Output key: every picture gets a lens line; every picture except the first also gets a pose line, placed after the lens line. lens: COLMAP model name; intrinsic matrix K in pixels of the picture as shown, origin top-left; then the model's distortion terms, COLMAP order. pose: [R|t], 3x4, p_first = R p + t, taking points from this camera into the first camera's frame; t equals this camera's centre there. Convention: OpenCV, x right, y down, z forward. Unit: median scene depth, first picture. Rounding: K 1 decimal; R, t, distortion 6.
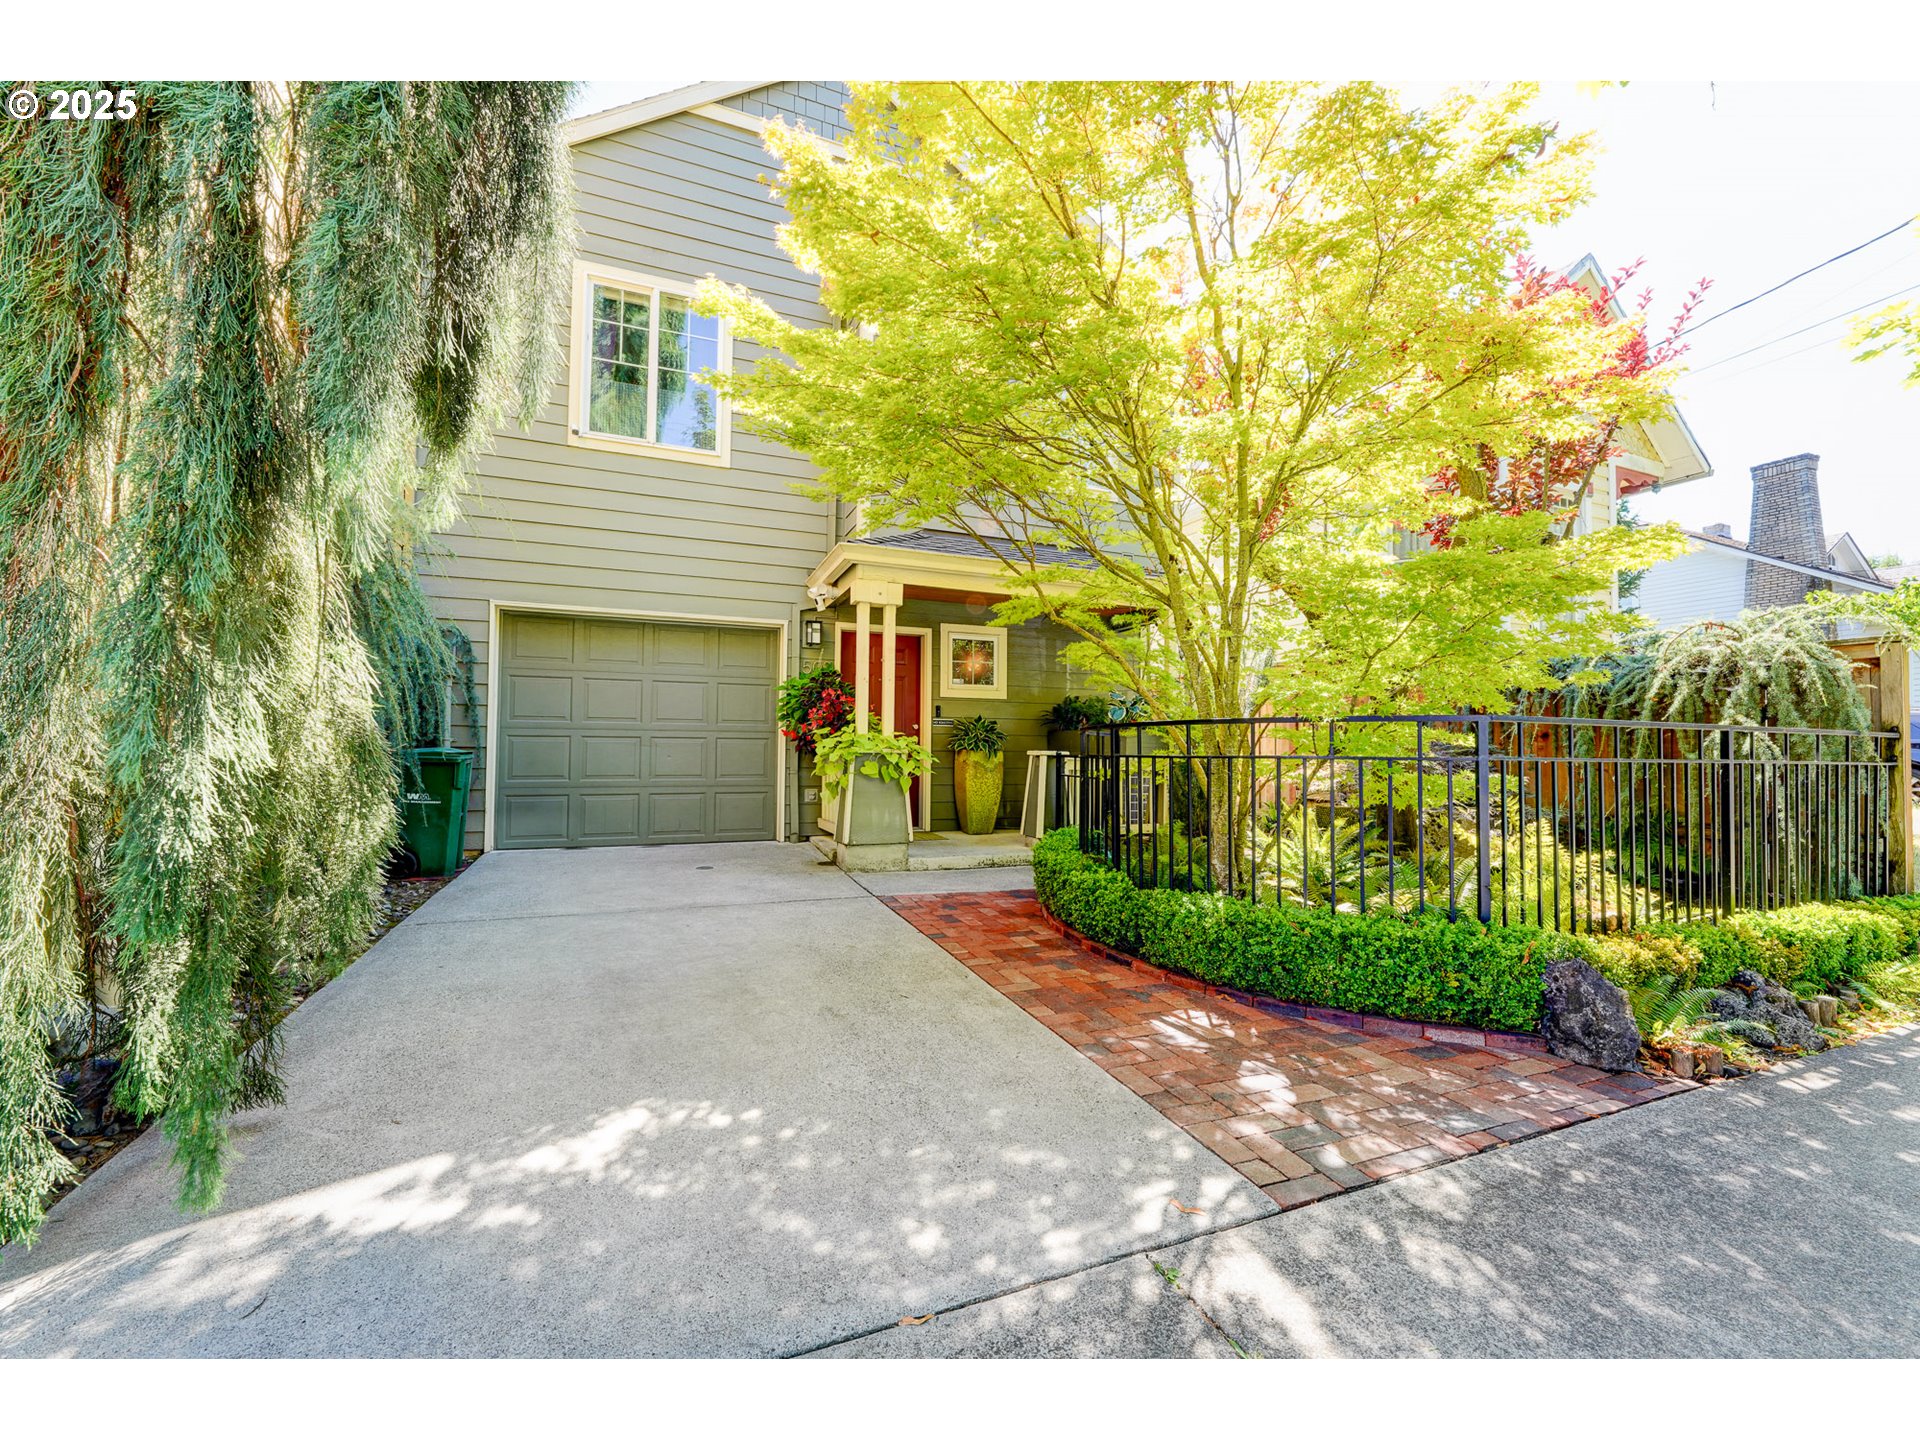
lens RADIAL K [[769.4, 0, 958.8], [0, 769.4, 719.3], [0, 0, 1]] dist [-0.000280, -0.000702]
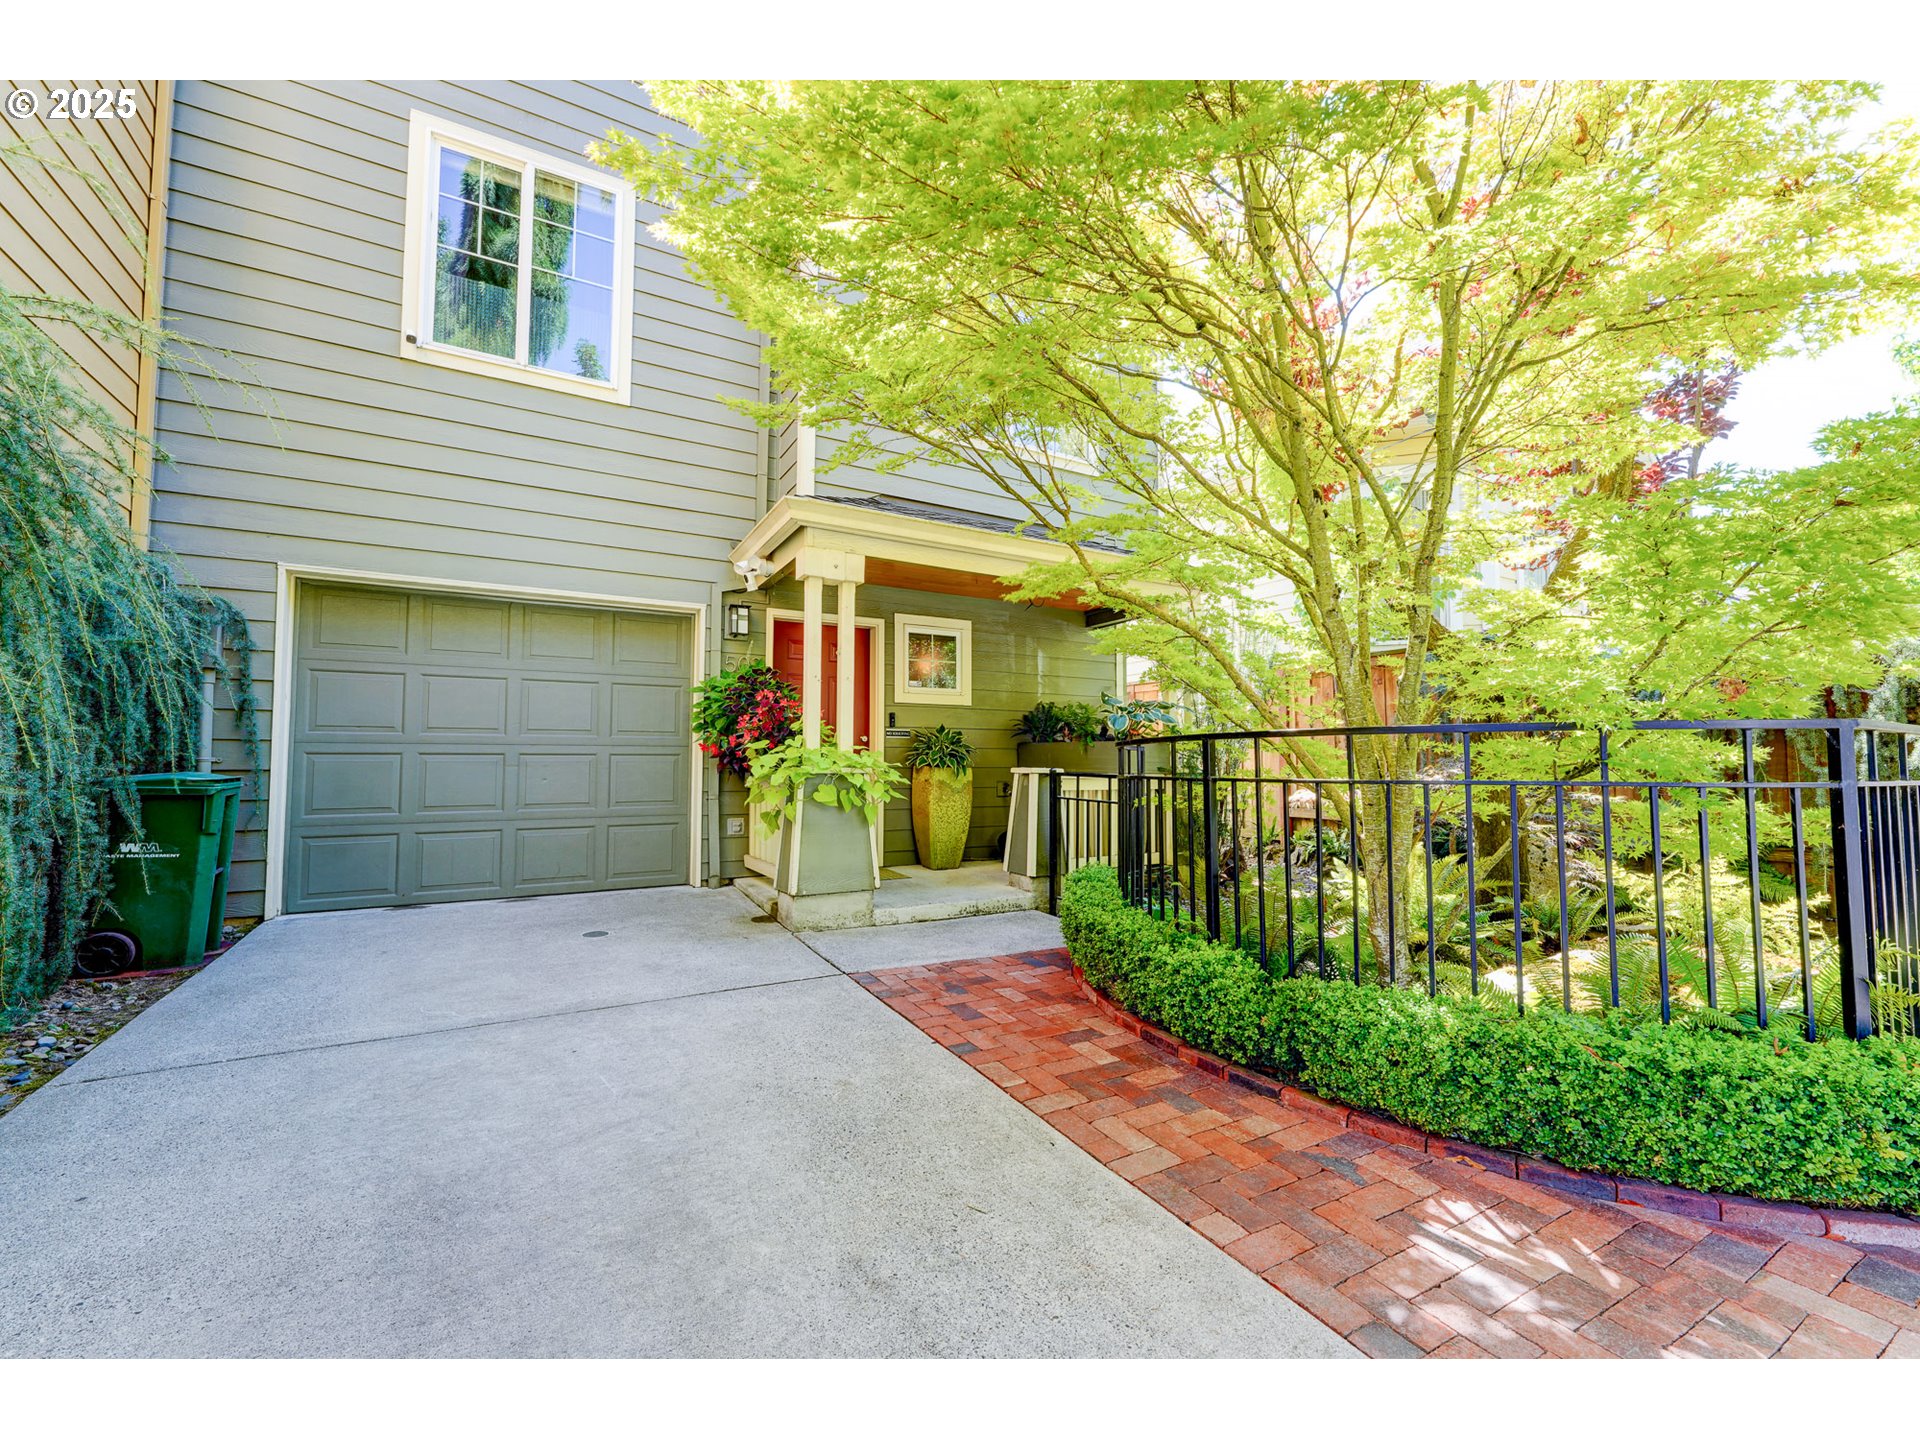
lens RADIAL K [[769.4, 0, 959.7], [0, 769.4, 718.2], [0, 0, 1]] dist [-0.000280, -0.000702]
pose [[0.990968, -0.000060, 0.134099, -0.080723], [0.002128, 0.999881, -0.015278, 0.000894], [-0.134082, 0.015426, 0.990850, 0.214644]]
